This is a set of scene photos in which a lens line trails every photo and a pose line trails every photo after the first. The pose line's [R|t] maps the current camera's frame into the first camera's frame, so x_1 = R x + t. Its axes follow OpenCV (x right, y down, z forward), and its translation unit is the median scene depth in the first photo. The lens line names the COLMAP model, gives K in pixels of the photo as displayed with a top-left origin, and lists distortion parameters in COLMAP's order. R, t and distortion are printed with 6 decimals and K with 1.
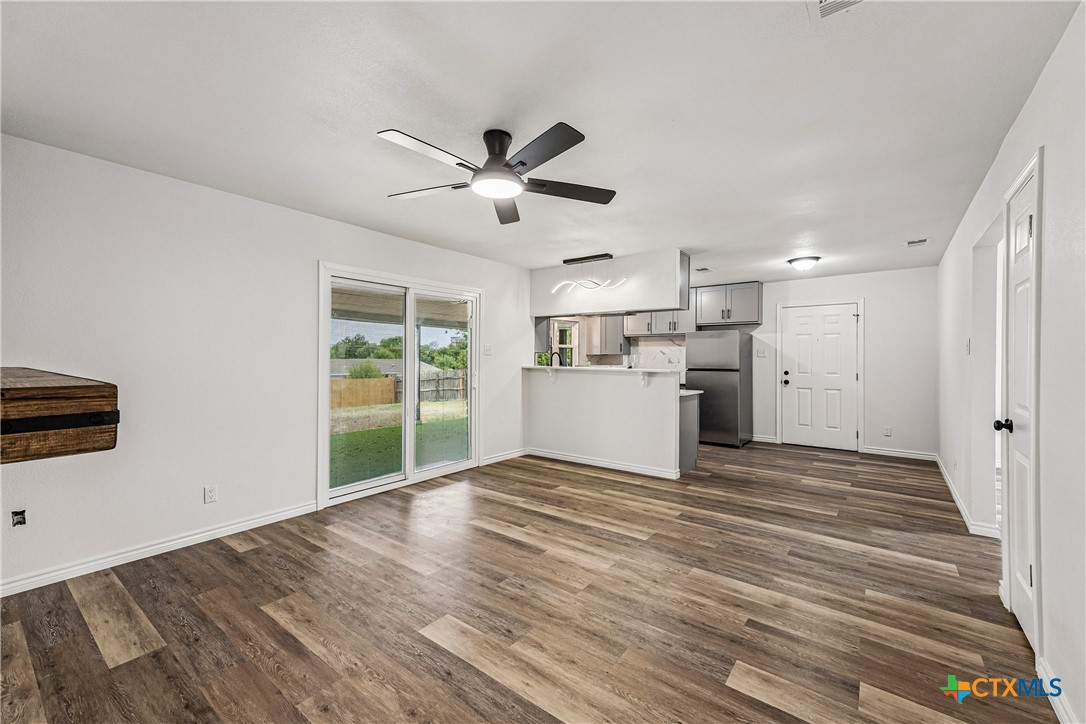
lens RADIAL K [[441.8, 0, 544.8], [0, 441.8, 355.7], [0, 0, 1]] dist [0.022181, 0.000057]
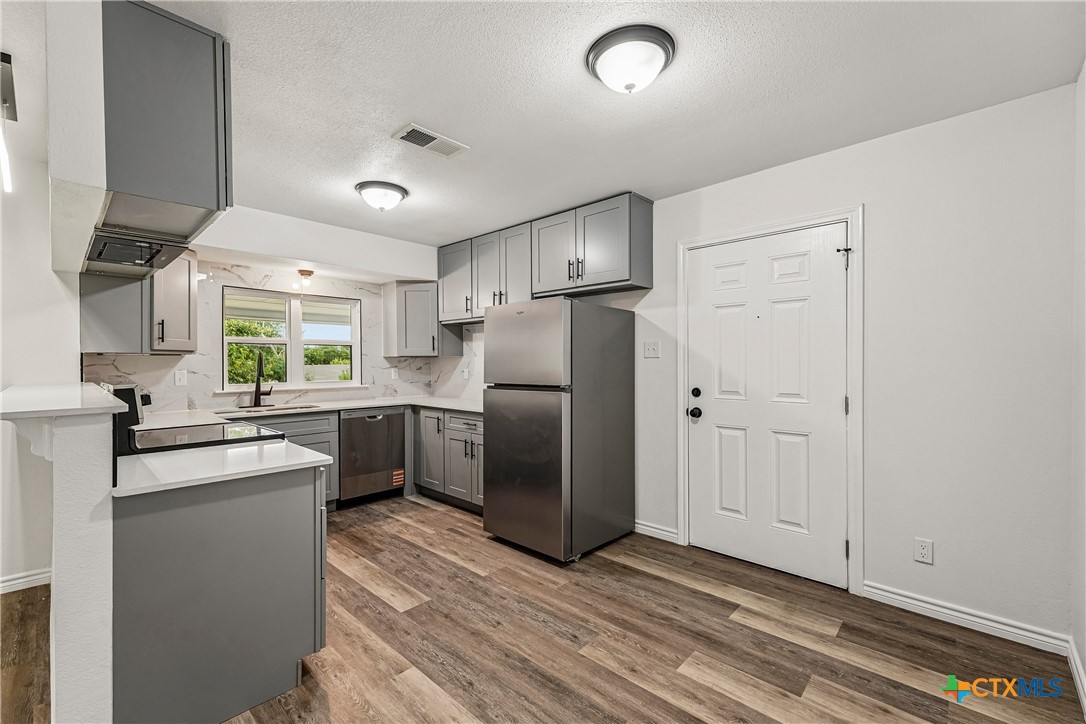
lens RADIAL K [[439.0, 0, 543.0], [0, 439.0, 362.0], [0, 0, 1]] dist [-0.002754, -0.000081]
pose [[0.993704, -0.009110, -0.111663, 0.880509], [0.009863, 0.999932, 0.006193, 0.007352], [0.111599, -0.007256, 0.993727, 1.079710]]
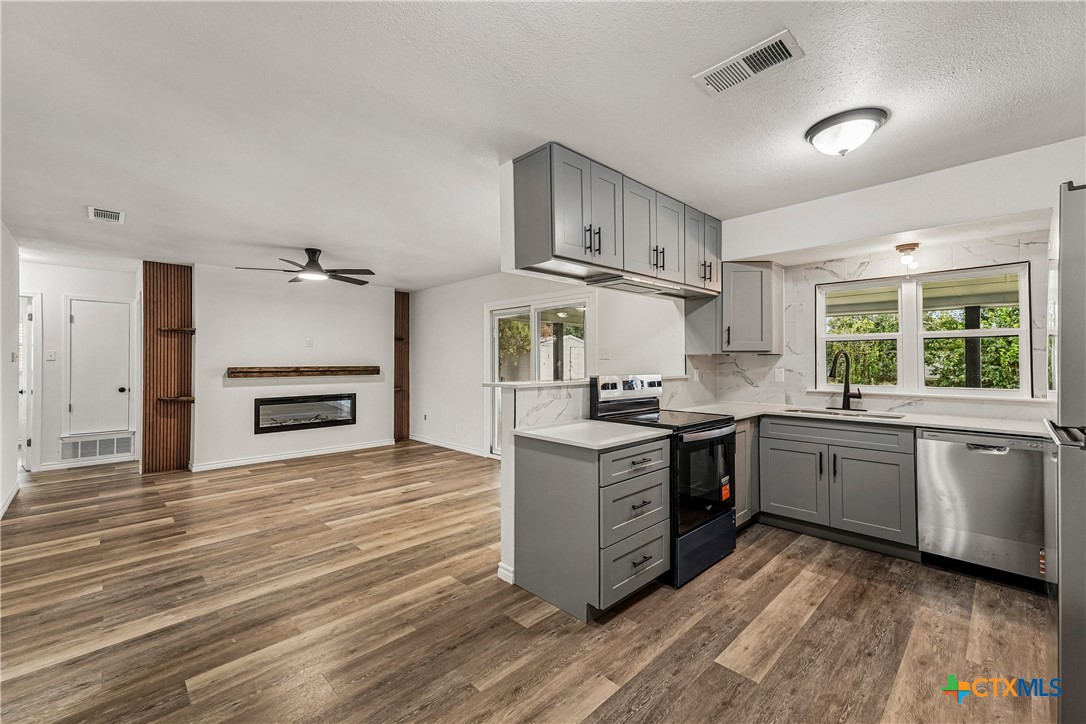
lens RADIAL K [[438.6, 0, 538.1], [0, 438.6, 364.8], [0, 0, 1]] dist [0.017196, 0.000466]
pose [[-0.135711, -0.000239, -0.990748, 1.169912], [0.005364, 0.999985, -0.000976, 0.013487], [0.990734, -0.005447, -0.135707, 1.562982]]
